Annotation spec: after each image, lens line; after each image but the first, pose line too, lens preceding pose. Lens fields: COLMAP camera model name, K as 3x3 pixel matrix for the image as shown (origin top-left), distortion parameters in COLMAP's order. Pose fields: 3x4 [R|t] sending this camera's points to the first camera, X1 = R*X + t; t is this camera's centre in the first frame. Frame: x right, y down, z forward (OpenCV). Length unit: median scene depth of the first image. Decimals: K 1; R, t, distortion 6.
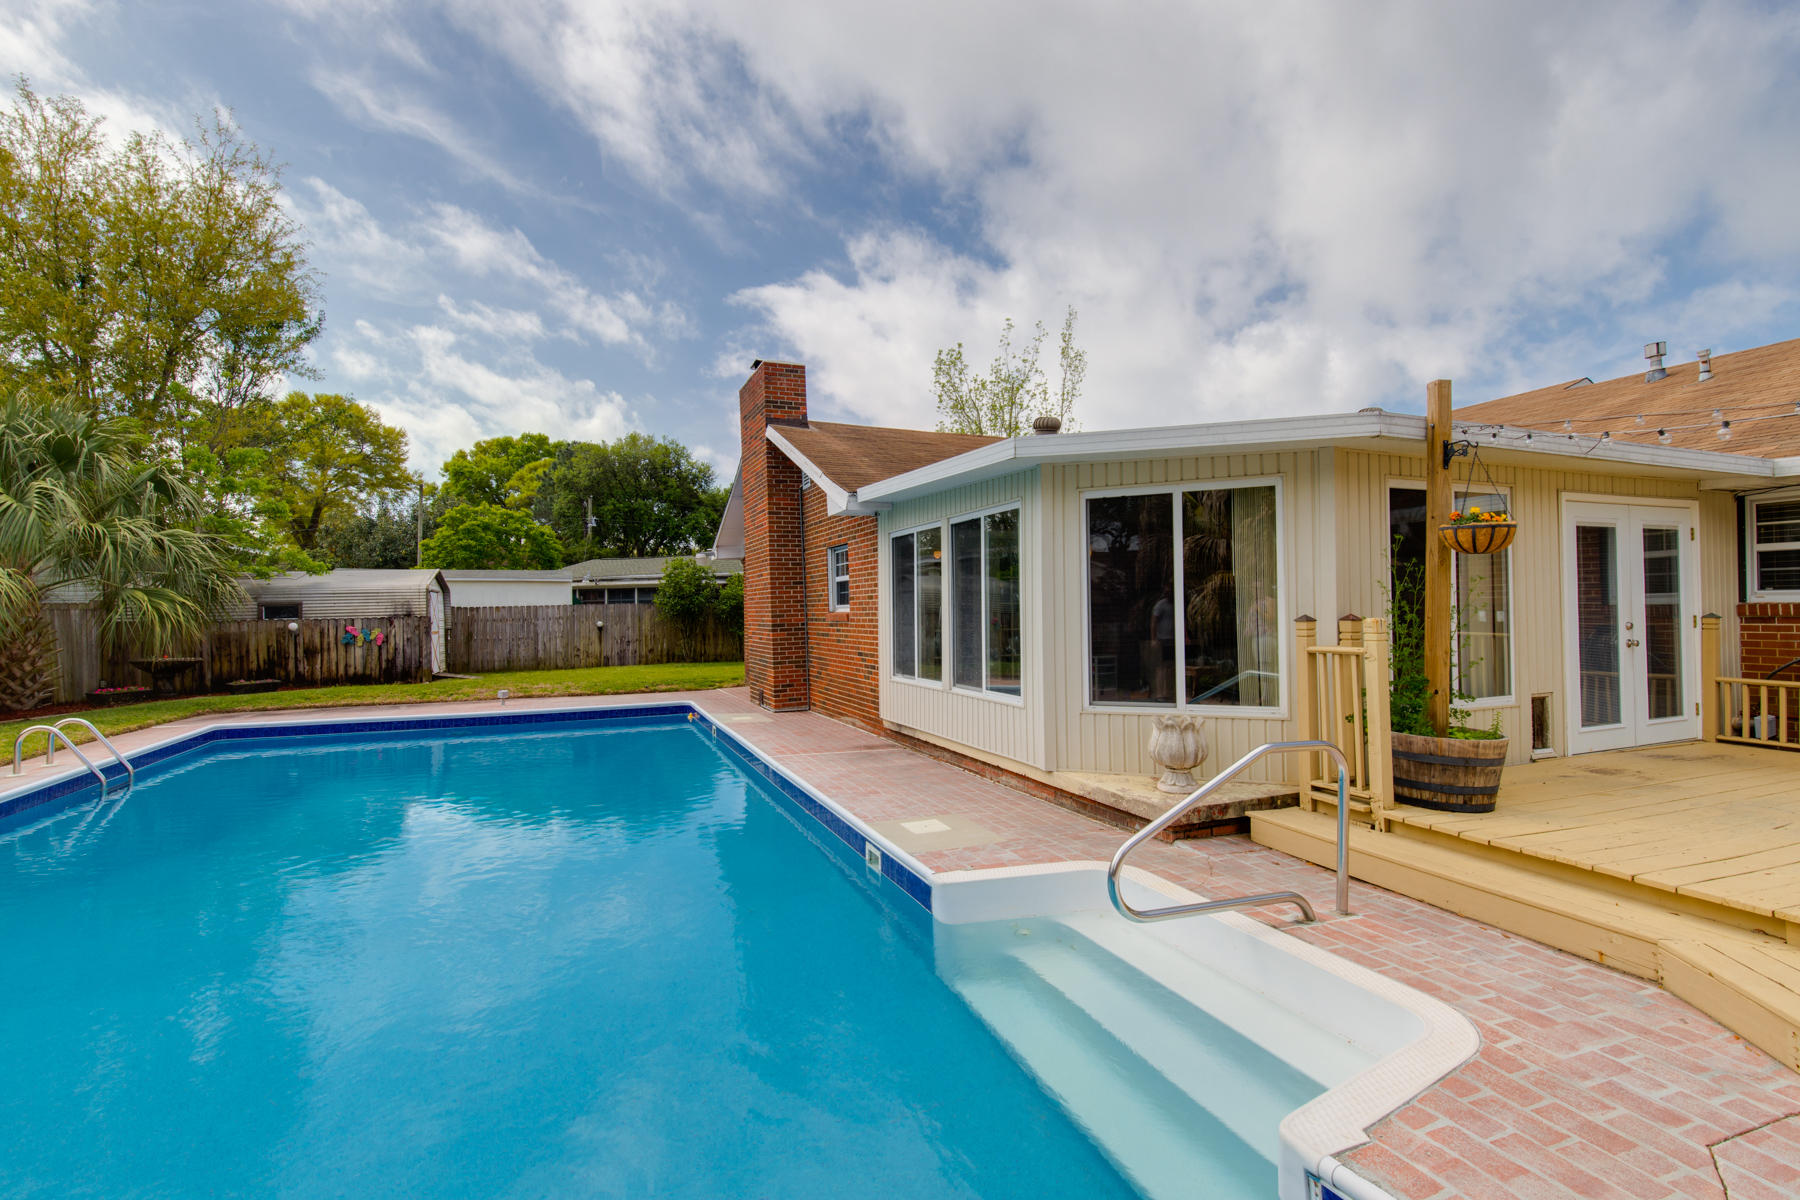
lens RADIAL K [[808.9, 0, 900.0], [0, 808.9, 600.0], [0, 0, 1]] dist [-0.001339, -0.000538]
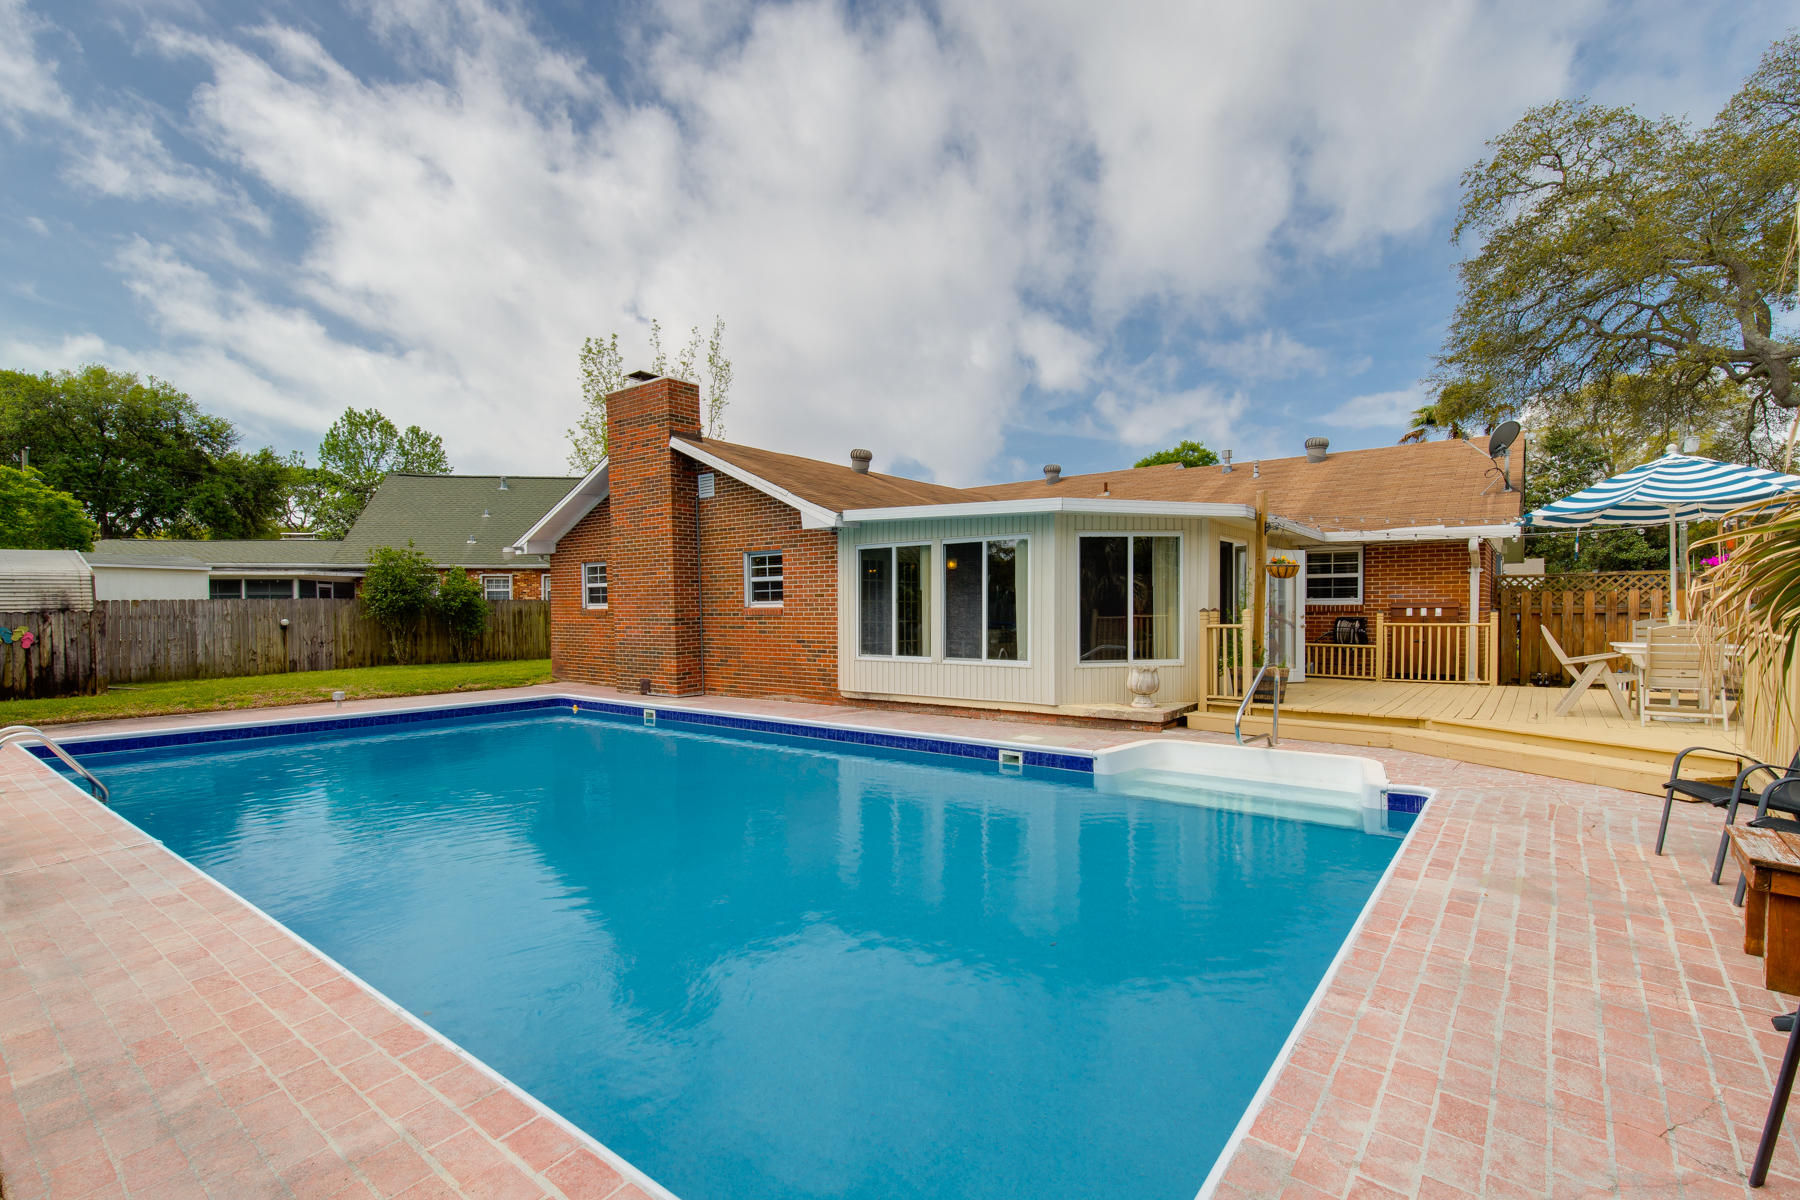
lens RADIAL K [[831.2, 0, 900.0], [0, 831.2, 600.0], [0, 0, 1]] dist [0.002574, -0.000646]
pose [[0.864831, 0.012224, 0.501915, -0.325891], [-0.010948, 0.999925, -0.005490, 0.005631], [-0.501944, -0.000747, 0.864900, -0.095287]]
